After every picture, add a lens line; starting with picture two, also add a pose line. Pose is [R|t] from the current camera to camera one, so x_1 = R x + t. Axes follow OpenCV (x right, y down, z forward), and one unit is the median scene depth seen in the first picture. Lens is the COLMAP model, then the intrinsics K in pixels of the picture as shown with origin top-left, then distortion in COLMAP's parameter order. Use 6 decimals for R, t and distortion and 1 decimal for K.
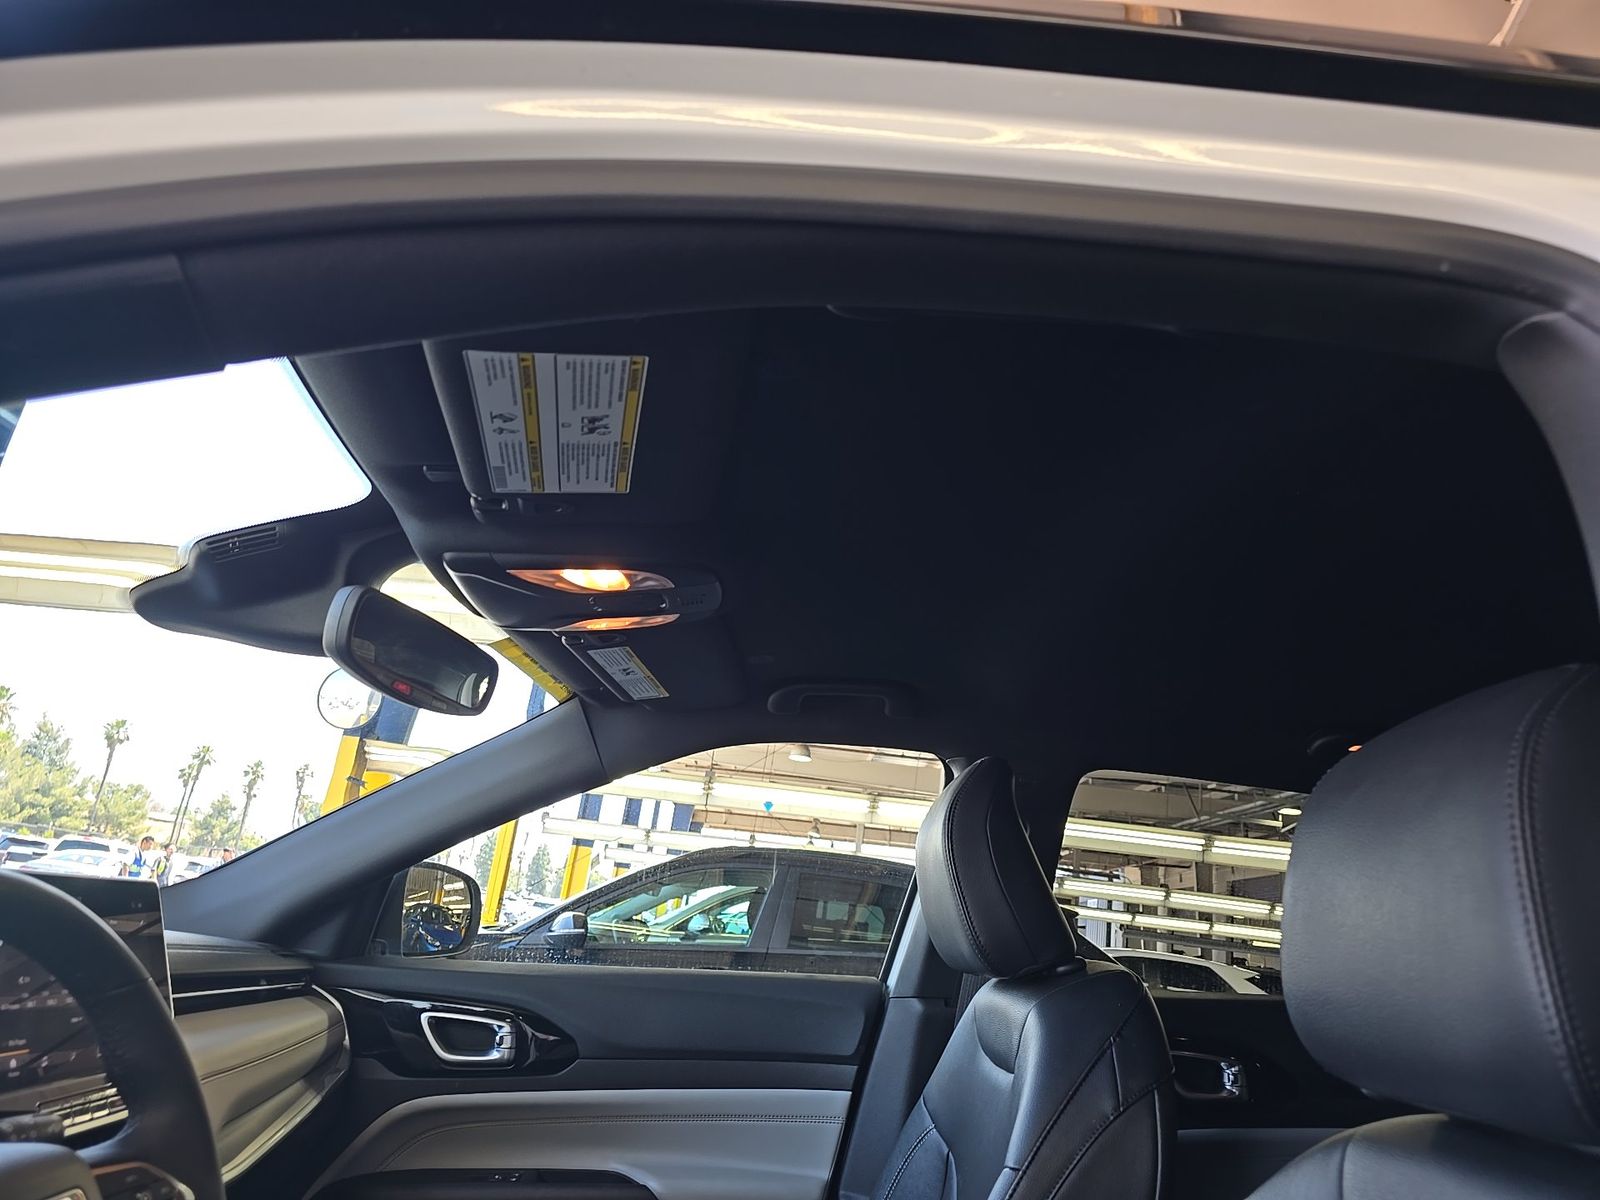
lens RADIAL K [[1066.2, 0, 804.5], [0, 1066.2, 599.3], [0, 0, 1]] dist [0.037205, -0.040846]
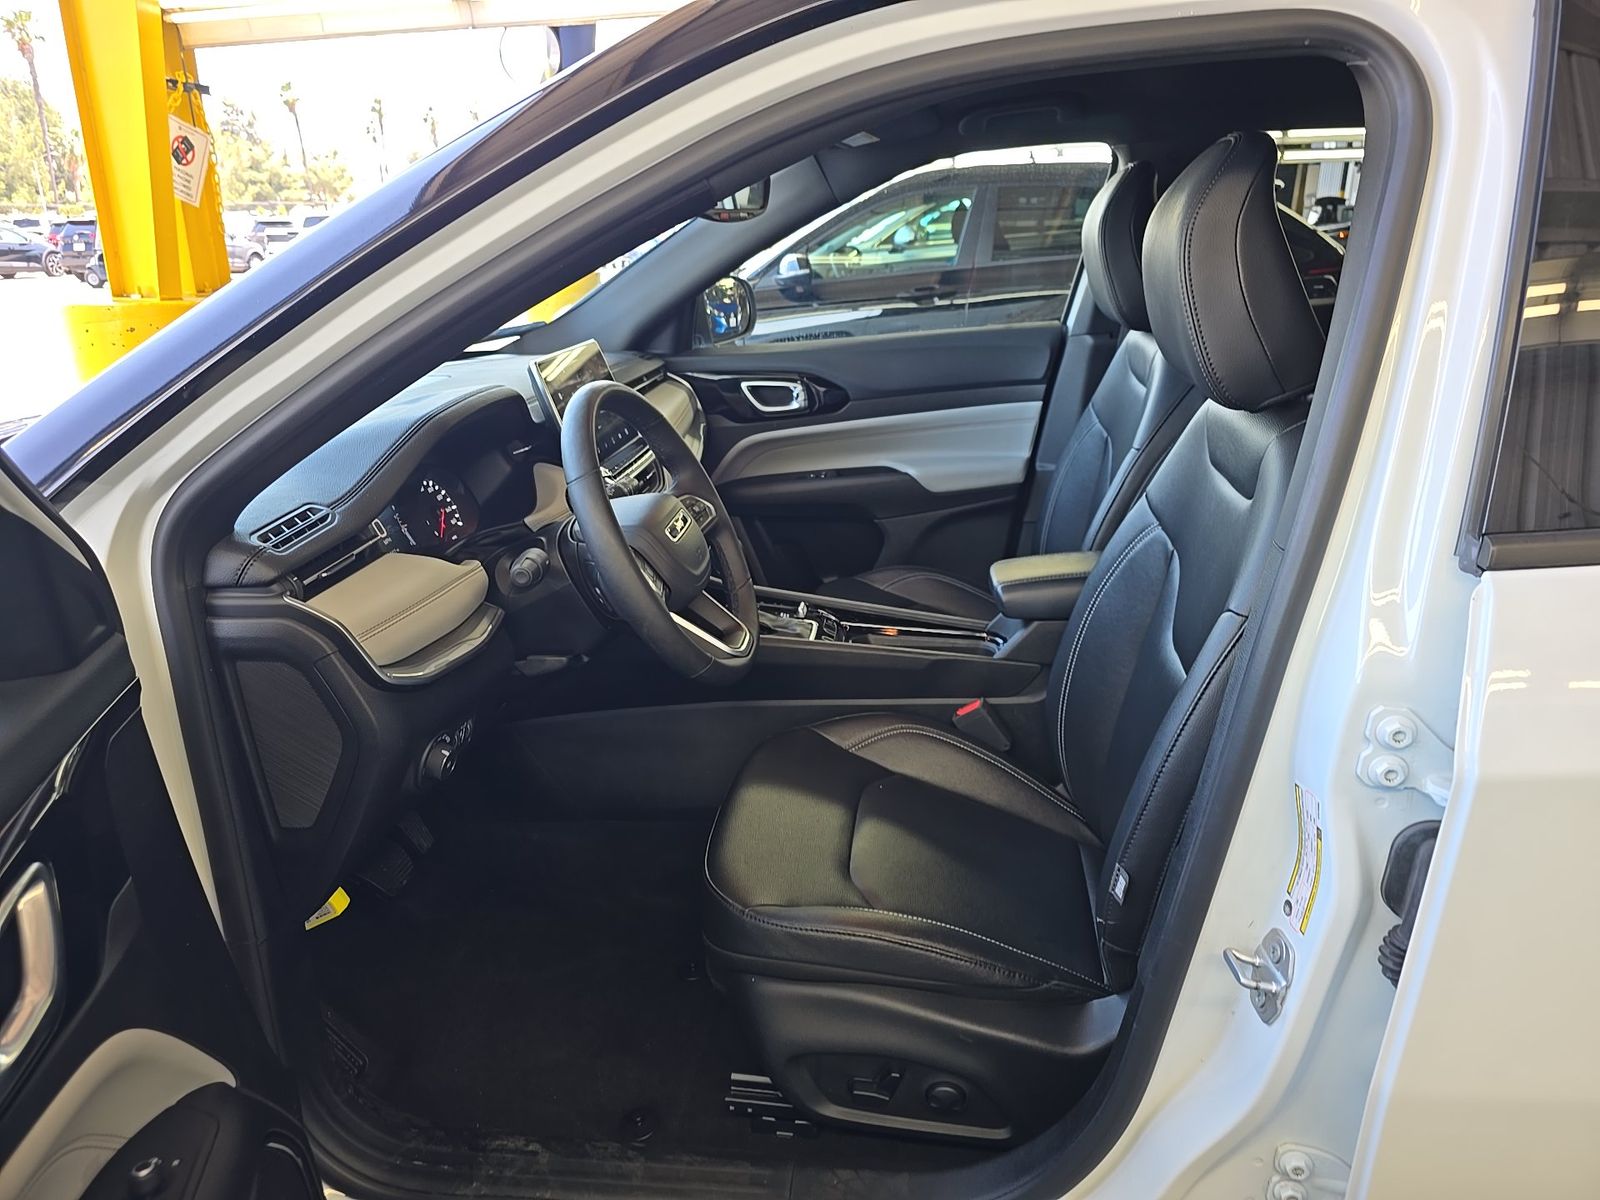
lens RADIAL K [[1066.2, 0, 804.5], [0, 1066.2, 599.3], [0, 0, 1]] dist [0.037205, -0.040846]
pose [[0.976287, -0.058209, -0.208508, 0.017084], [0.170684, 0.799424, 0.576011, -0.202470], [0.133157, -0.597941, 0.790402, -0.317853]]
